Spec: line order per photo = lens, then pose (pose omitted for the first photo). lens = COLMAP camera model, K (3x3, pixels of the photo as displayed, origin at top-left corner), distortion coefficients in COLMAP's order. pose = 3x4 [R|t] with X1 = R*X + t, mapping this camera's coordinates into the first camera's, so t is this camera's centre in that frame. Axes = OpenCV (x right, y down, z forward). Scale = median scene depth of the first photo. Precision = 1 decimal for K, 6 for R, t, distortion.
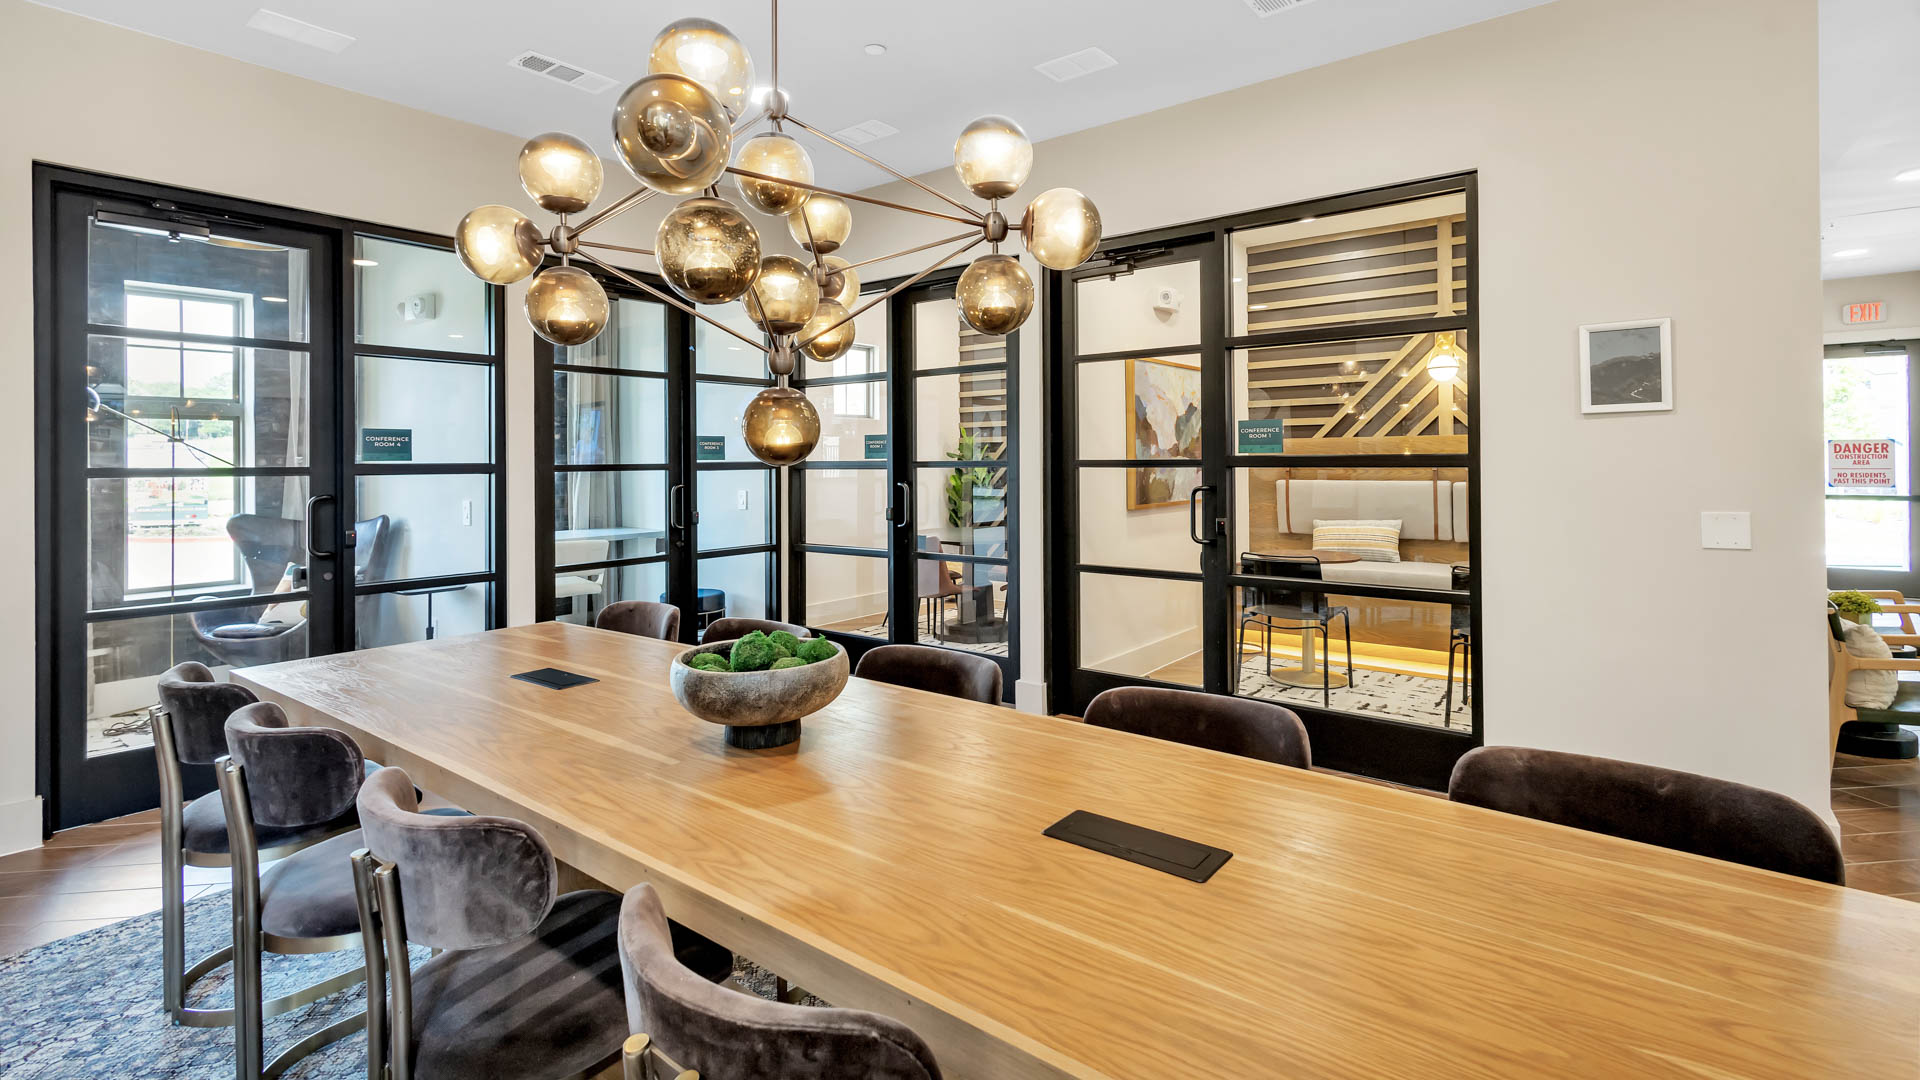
lens RADIAL K [[885.2, 0, 959.2], [0, 885.2, 460.9], [0, 0, 1]] dist [-0.001675, -0.000080]
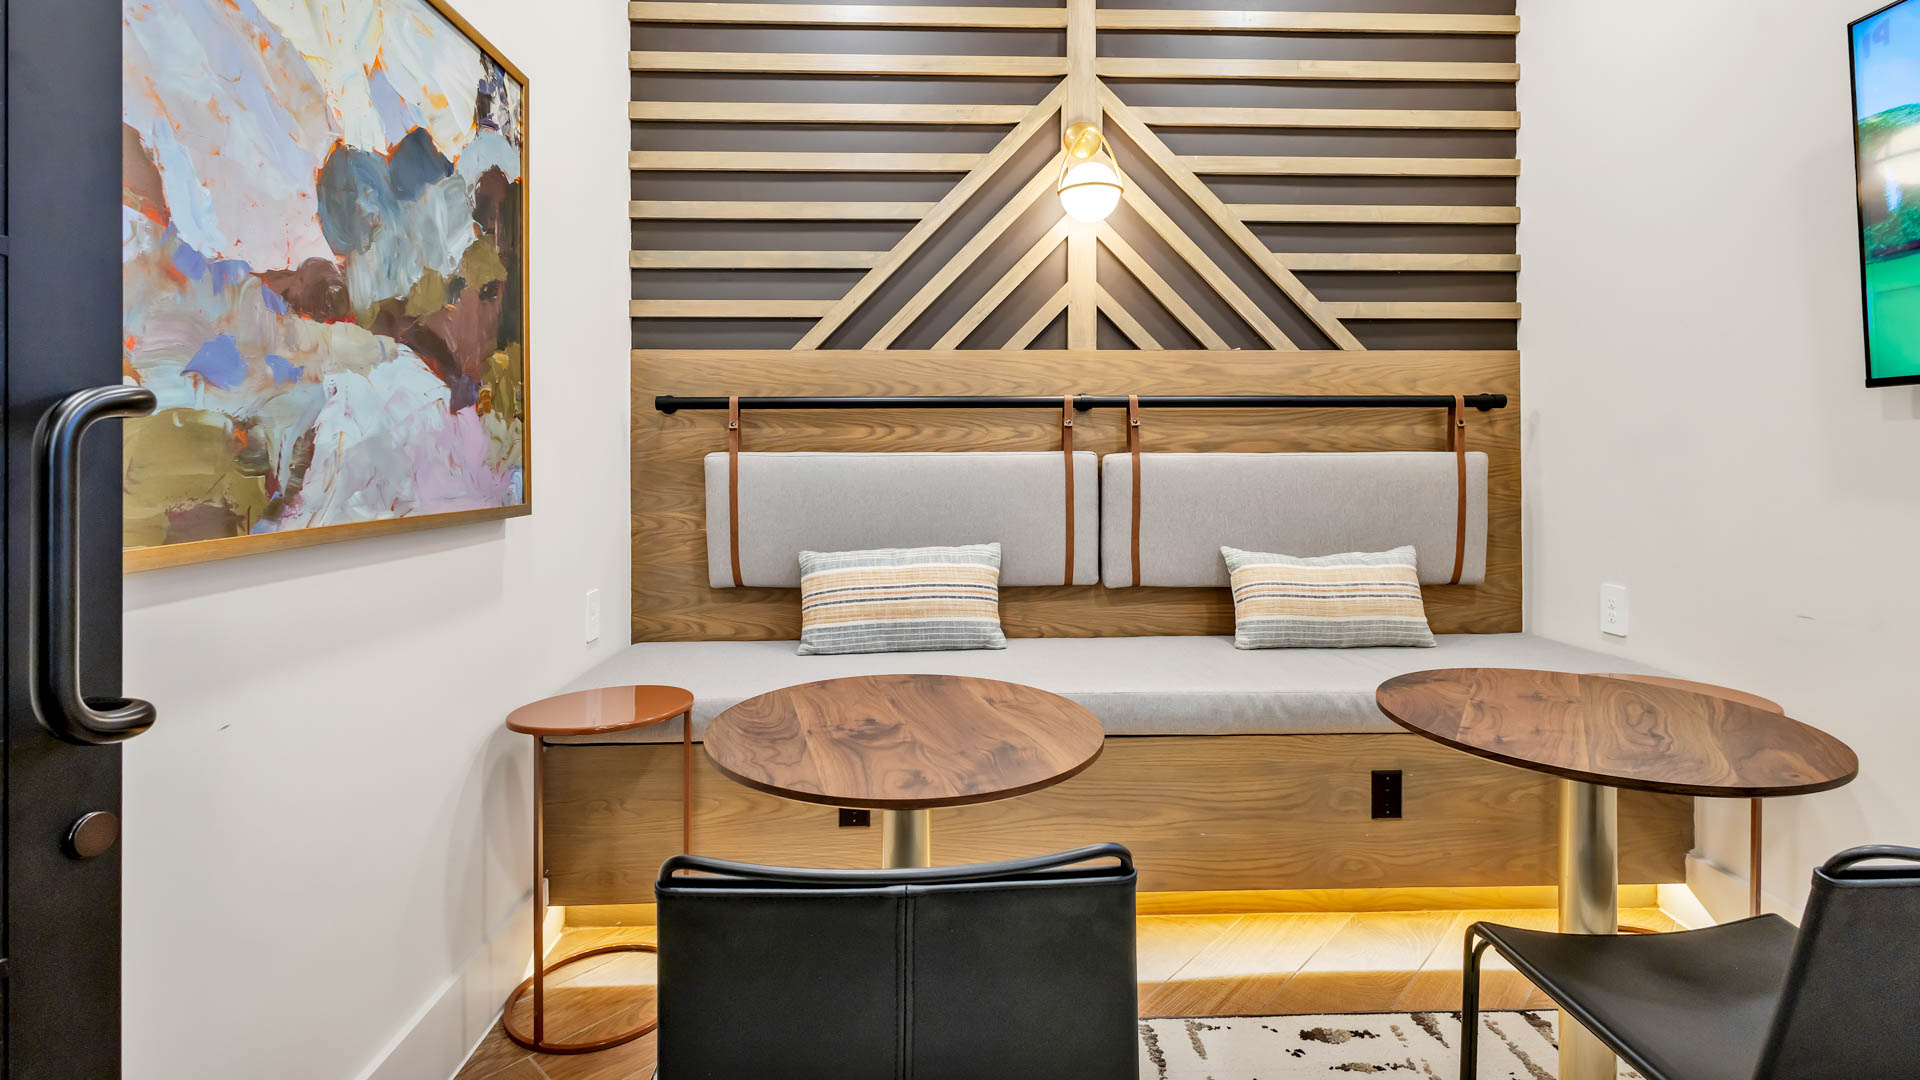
lens RADIAL K [[885.2, 0, 969.2], [0, 885.2, 473.7], [0, 0, 1]] dist [-0.001675, -0.000080]
pose [[0.764779, 0.002189, 0.644289, 0.210020], [-0.002180, 0.999997, -0.000810, 0.033305], [-0.644289, -0.000785, 0.764781, 0.672409]]
